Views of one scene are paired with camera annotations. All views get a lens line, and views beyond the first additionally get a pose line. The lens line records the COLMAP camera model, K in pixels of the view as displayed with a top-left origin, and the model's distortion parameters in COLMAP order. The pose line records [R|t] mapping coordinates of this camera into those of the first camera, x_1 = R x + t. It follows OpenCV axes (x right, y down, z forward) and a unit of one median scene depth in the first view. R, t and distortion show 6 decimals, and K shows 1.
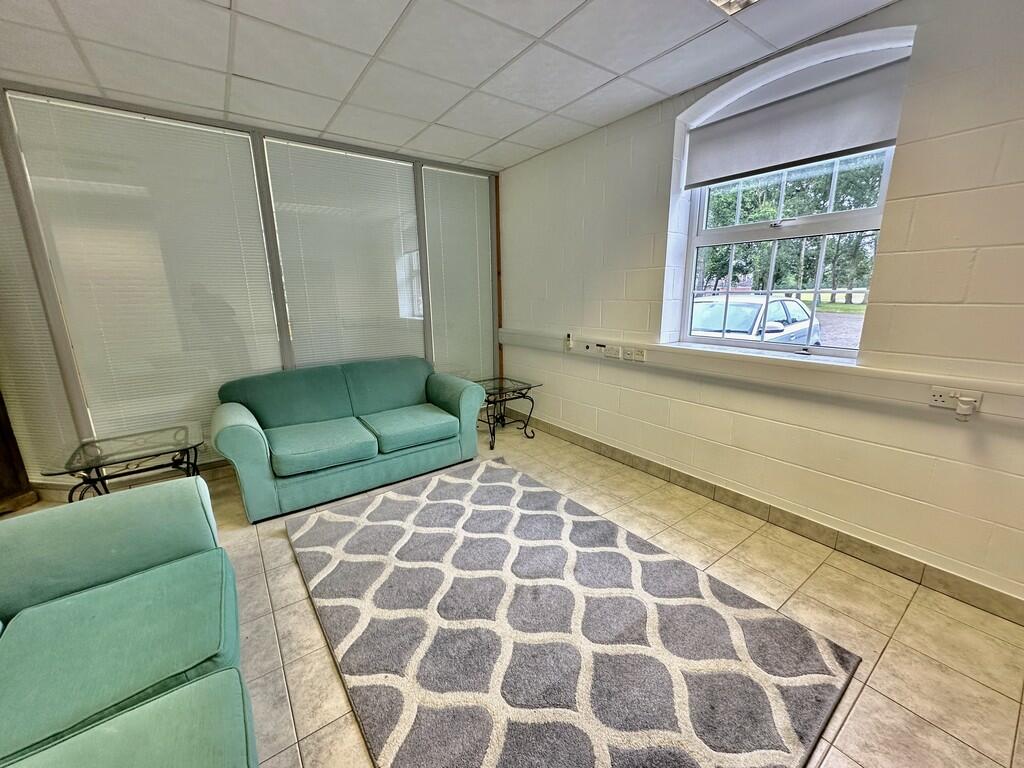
lens RADIAL K [[406.9, 0, 512.3], [0, 406.9, 383.2], [0, 0, 1]] dist [0.001437, 0.000142]
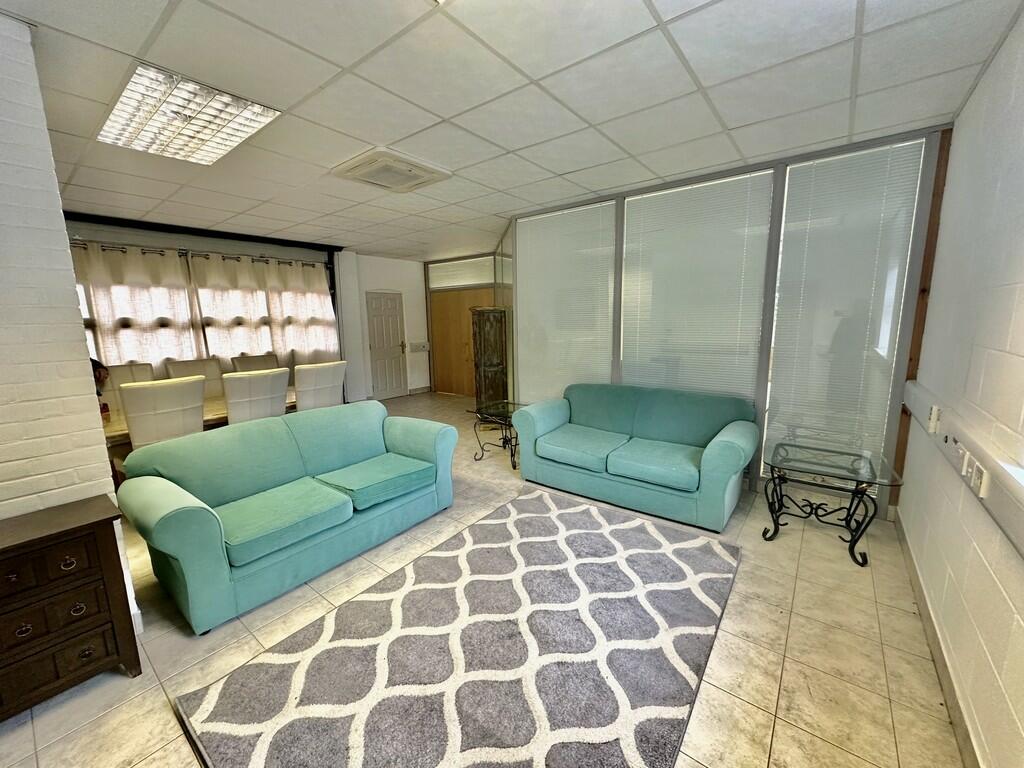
lens RADIAL K [[406.9, 0, 508.5], [0, 406.9, 378.9], [0, 0, 1]] dist [0.001437, 0.000142]
pose [[0.276837, 0.141301, -0.950471, 0.651284], [-0.209827, 0.974149, 0.083707, -0.109211], [0.937728, 0.176262, 0.299329, 0.451633]]
